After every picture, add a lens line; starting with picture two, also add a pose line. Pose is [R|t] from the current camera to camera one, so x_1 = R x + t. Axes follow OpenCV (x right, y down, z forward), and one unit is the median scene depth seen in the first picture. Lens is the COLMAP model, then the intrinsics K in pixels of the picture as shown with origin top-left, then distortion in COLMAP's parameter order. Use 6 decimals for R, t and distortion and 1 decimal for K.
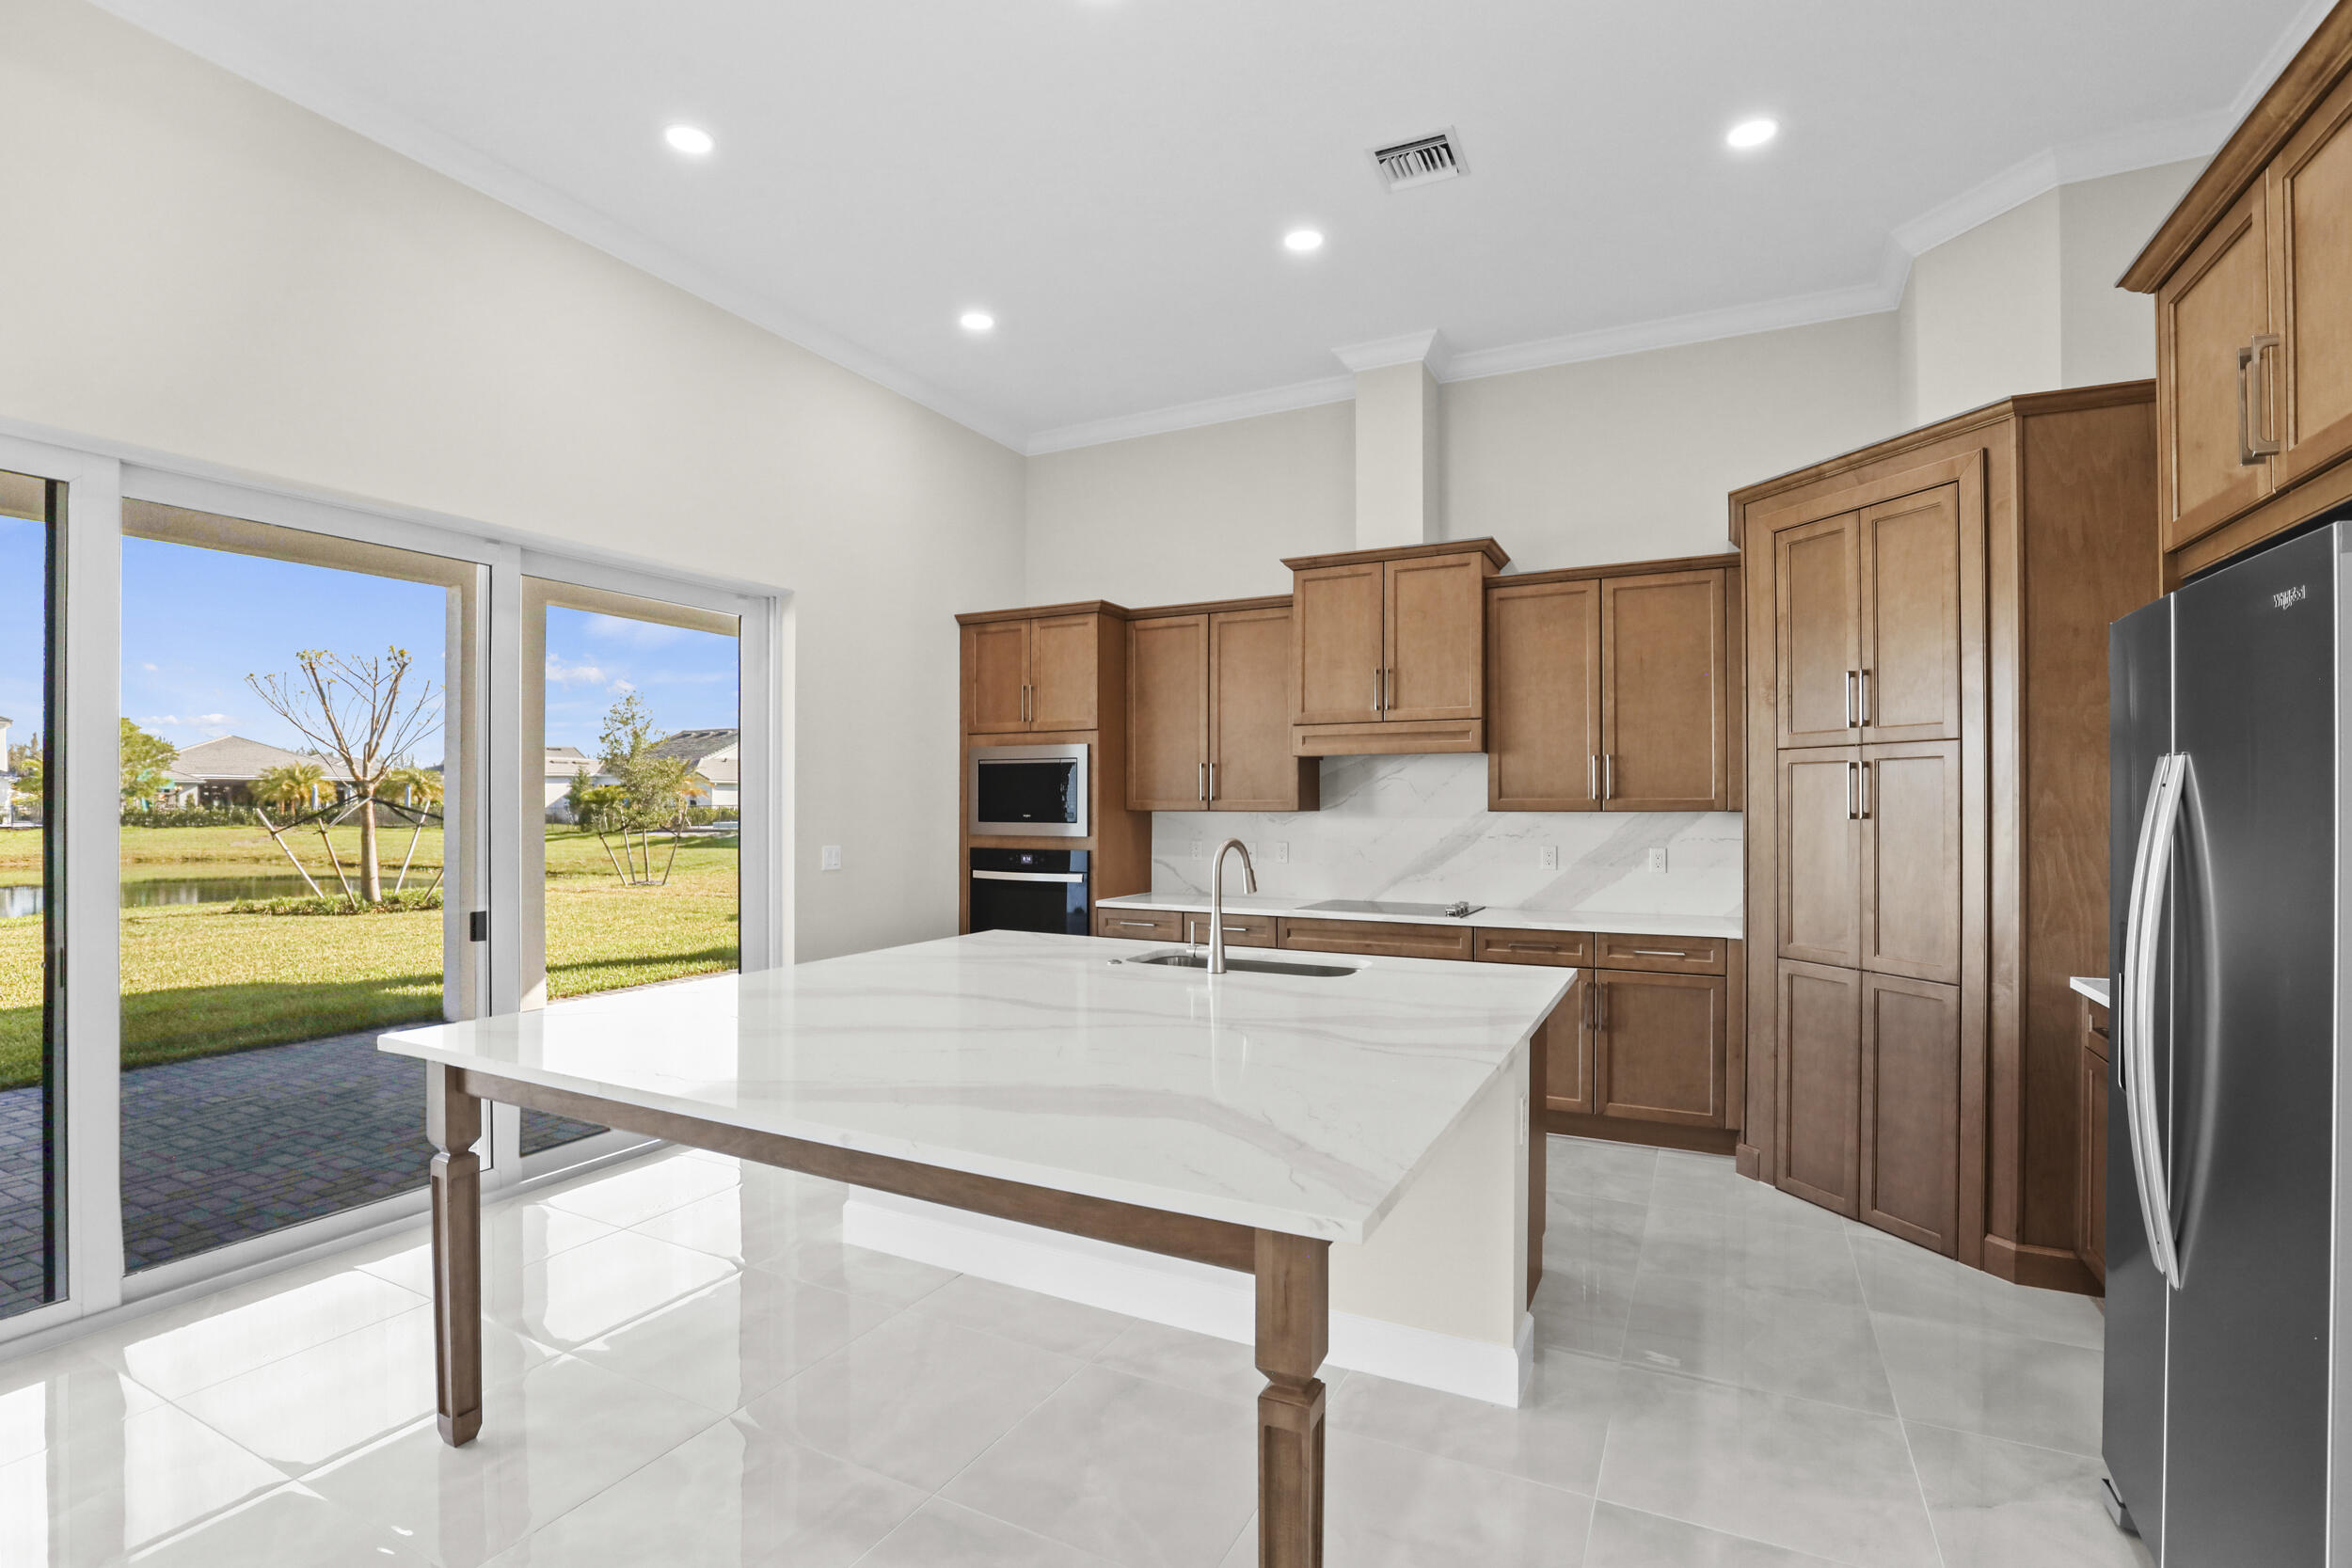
lens RADIAL K [[1073.5, 0, 1169.7], [0, 1073.5, 794.1], [0, 0, 1]] dist [-0.024052, 0.000107]
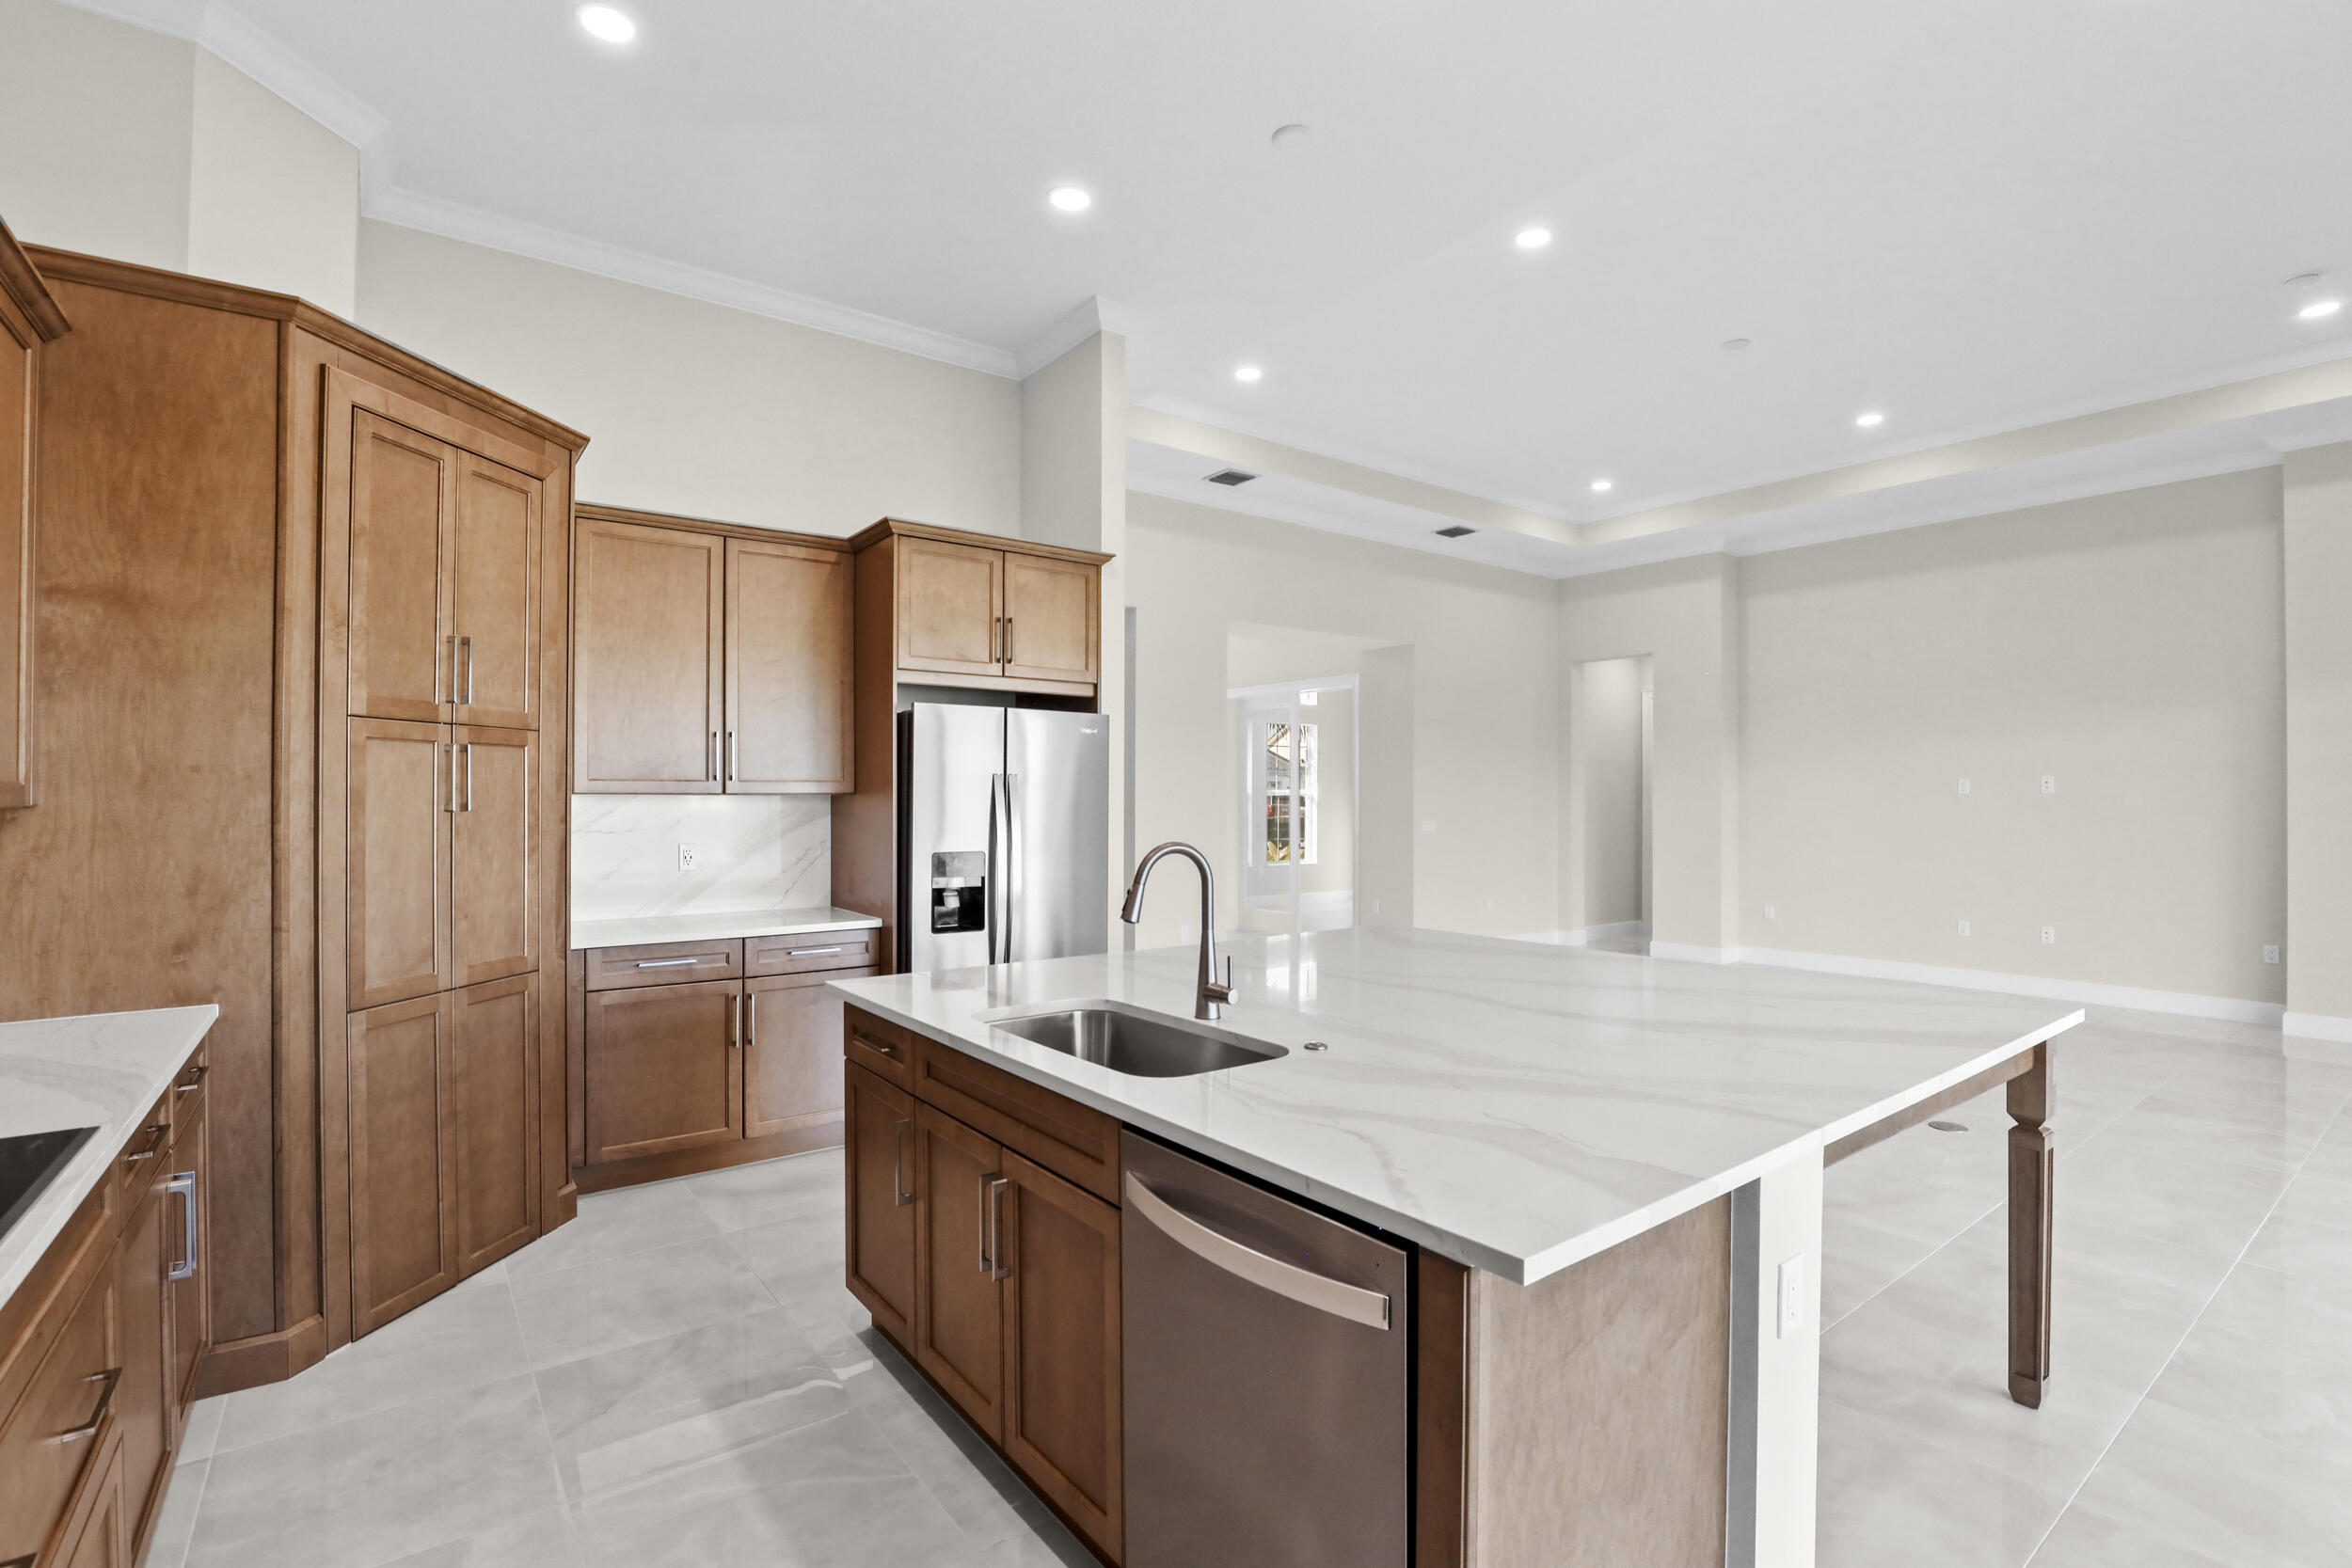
lens RADIAL K [[1073.5, 0, 1169.7], [0, 1073.5, 794.1], [0, 0, 1]] dist [-0.024052, 0.000107]
pose [[-0.897653, 0.001175, 0.440702, -0.157490], [-0.003734, 0.999940, -0.010271, 0.010670], [-0.440687, -0.010866, -0.897595, 1.002828]]
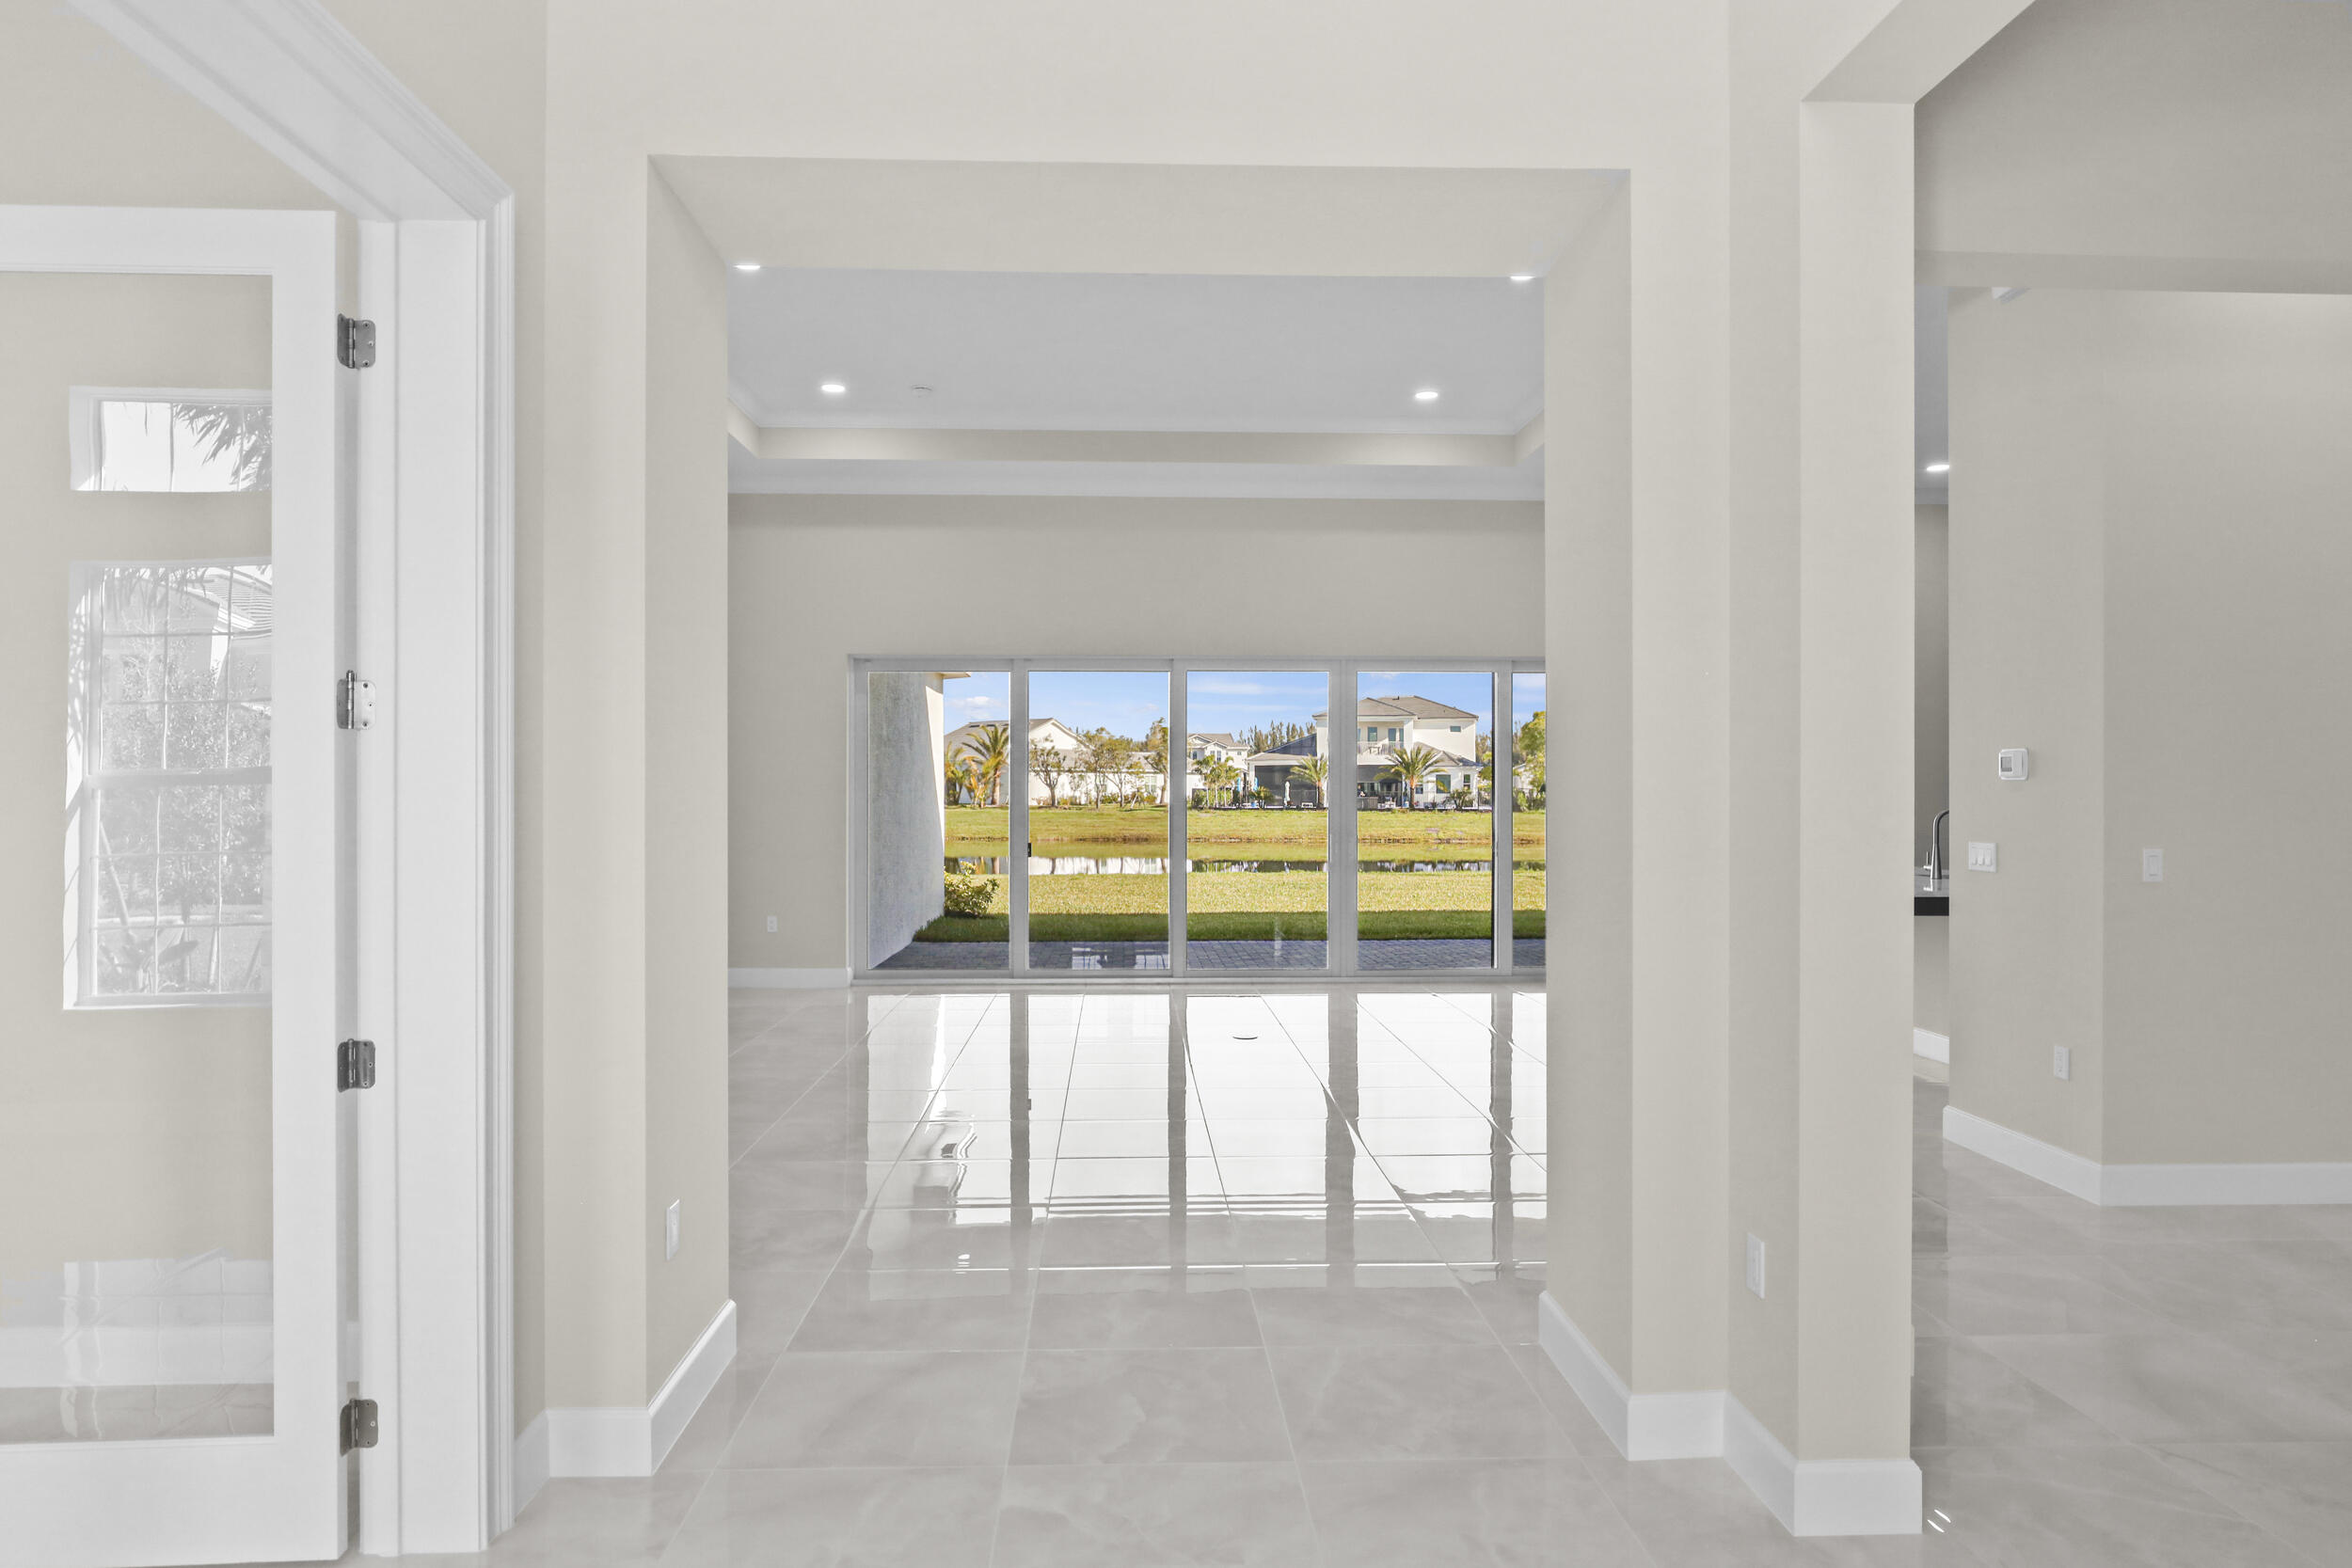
lens RADIAL K [[1387.5, 0, 1176.0], [0, 1387.5, 784.0], [0, 0, 1]] dist [-0.000715, -0.000273]
pose [[0.496650, -0.001518, -0.867950, 0.868293], [0.005053, 0.999987, 0.001142, -0.005020], [0.867936, -0.004953, 0.496651, -0.812022]]
